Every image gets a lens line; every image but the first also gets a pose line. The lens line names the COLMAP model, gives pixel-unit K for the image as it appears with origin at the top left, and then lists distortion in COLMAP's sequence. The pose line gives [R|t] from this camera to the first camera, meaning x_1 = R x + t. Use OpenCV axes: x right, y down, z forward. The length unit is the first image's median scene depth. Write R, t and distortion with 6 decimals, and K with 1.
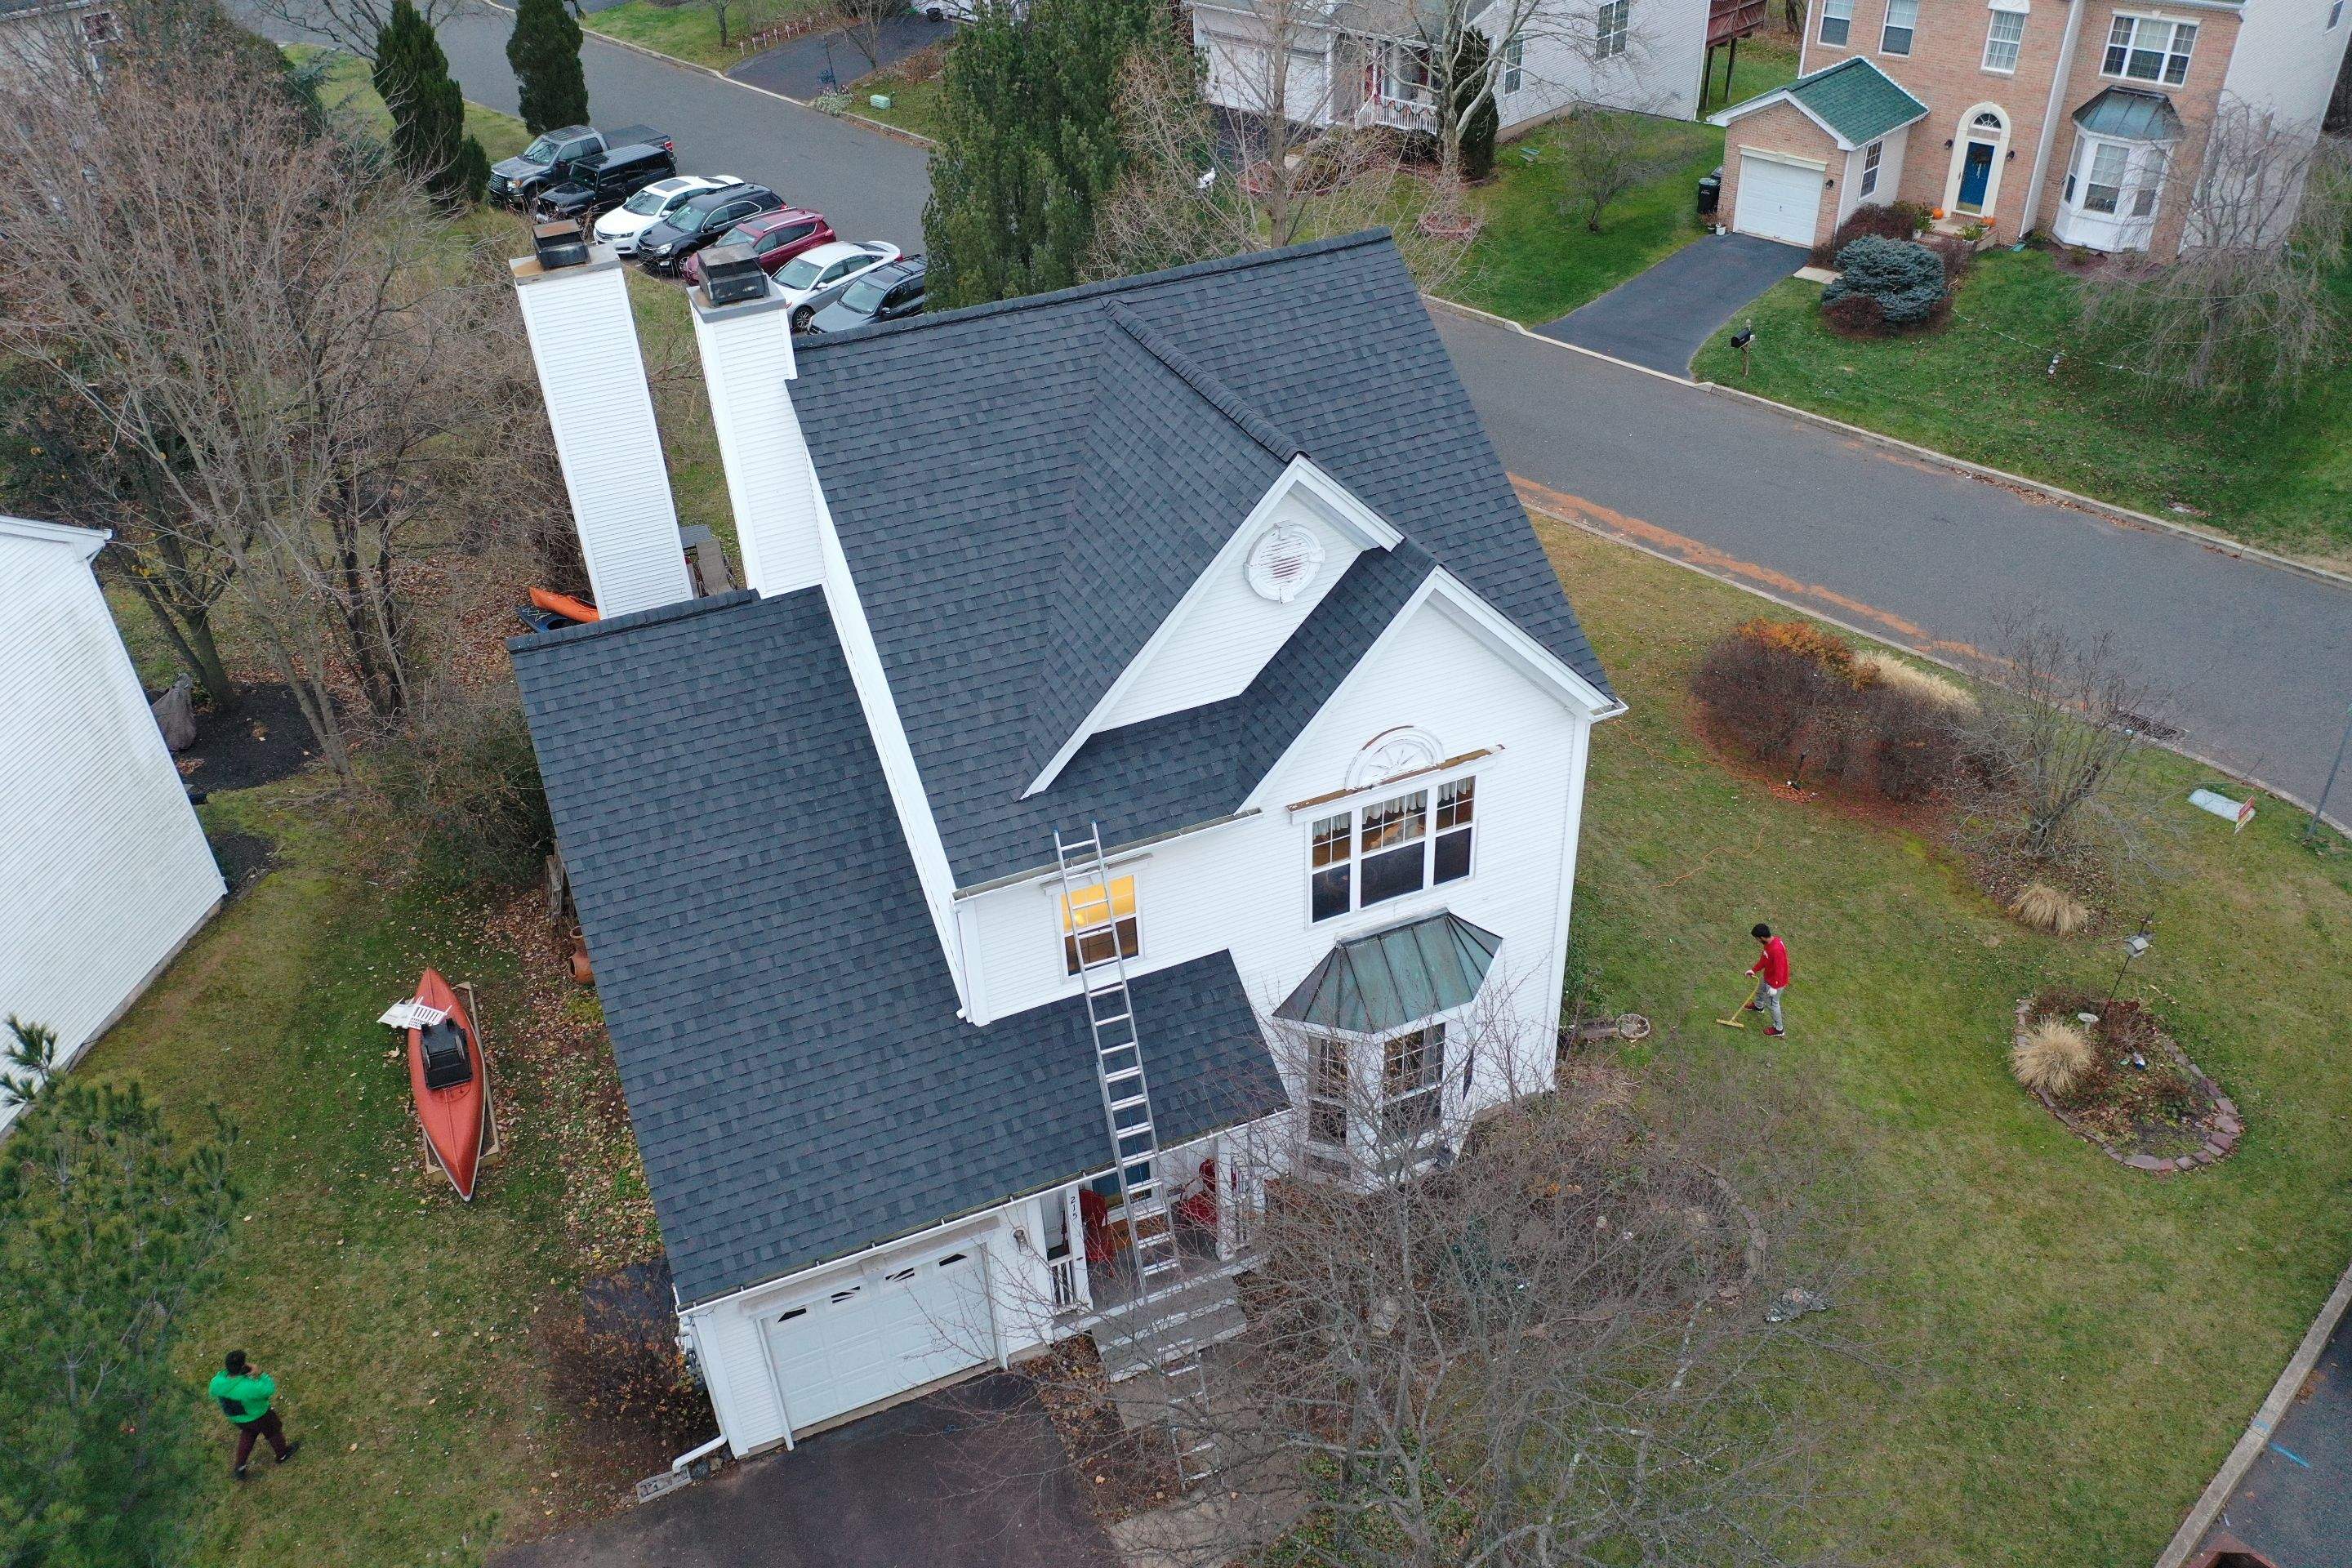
lens RADIAL K [[1862.0, 0, 1176.0], [0, 1862.0, 784.0], [0, 0, 1]] dist [-0.000632, -0.001922]
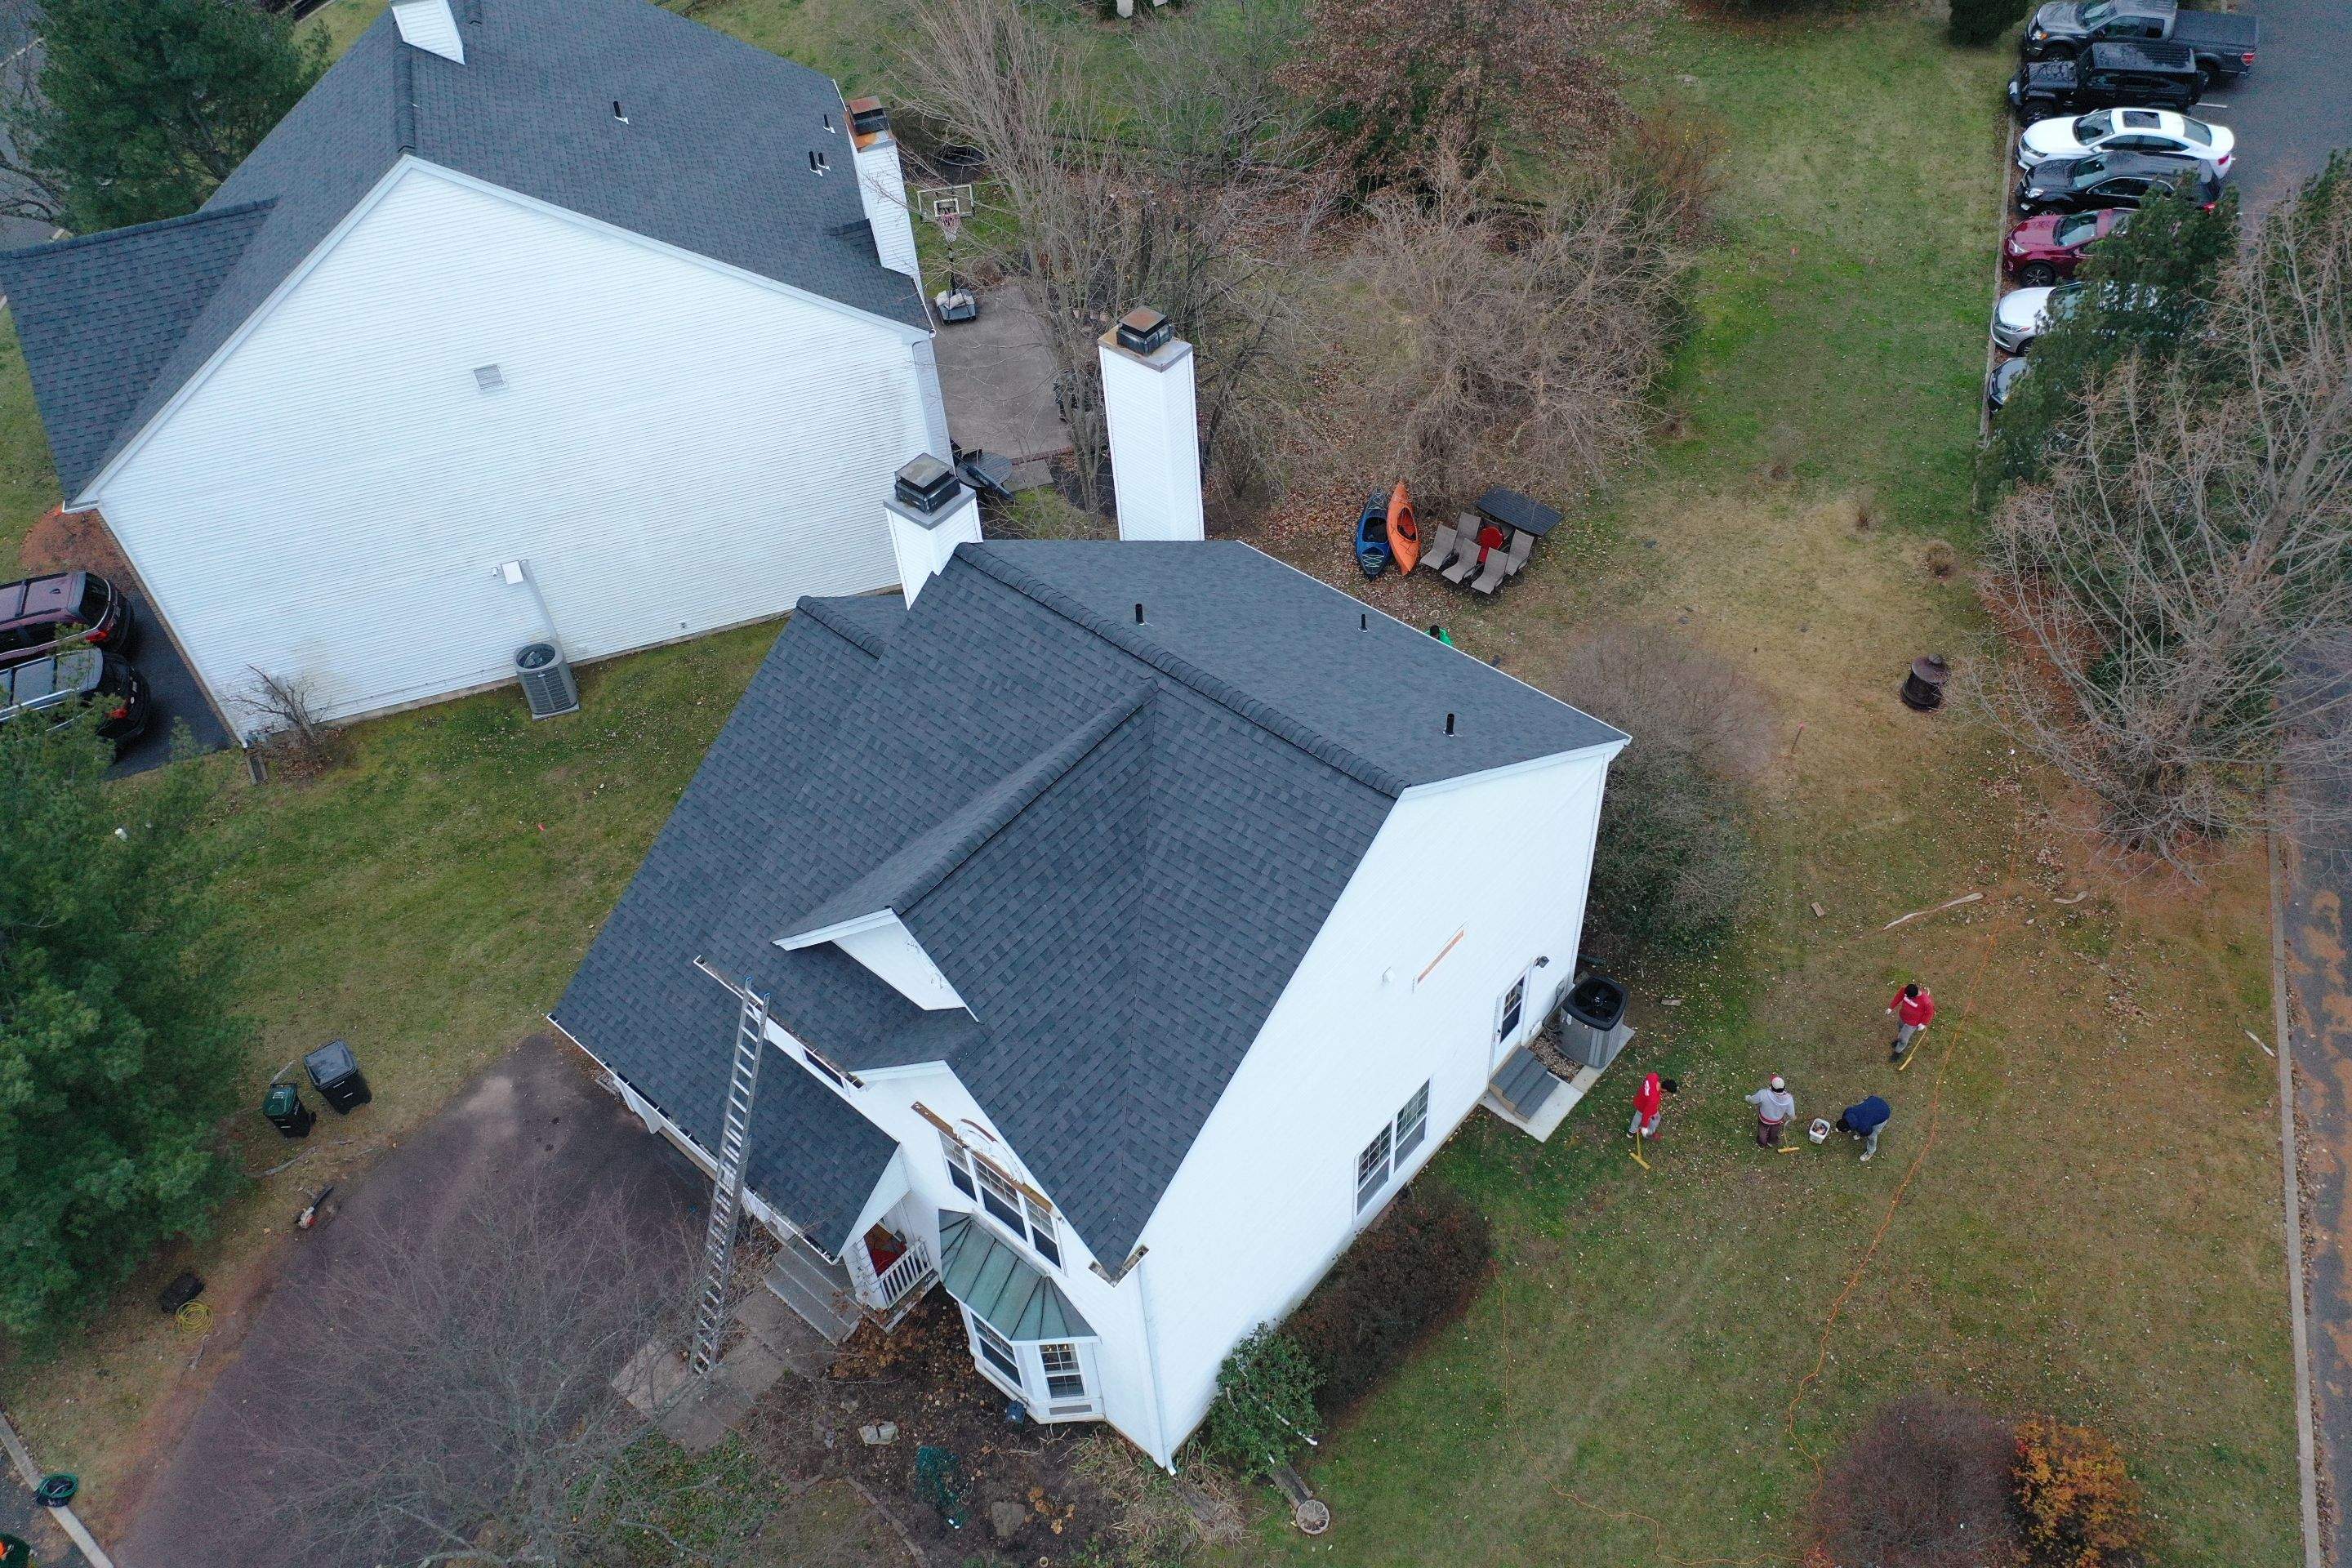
lens RADIAL K [[1862.0, 0, 1176.0], [0, 1862.0, 784.0], [0, 0, 1]] dist [-0.000632, -0.001922]
pose [[0.458251, 0.664043, -0.590808, 0.613416], [-0.488608, 0.743465, 0.456642, -0.666292], [0.742474, 0.079417, 0.665150, 0.257455]]
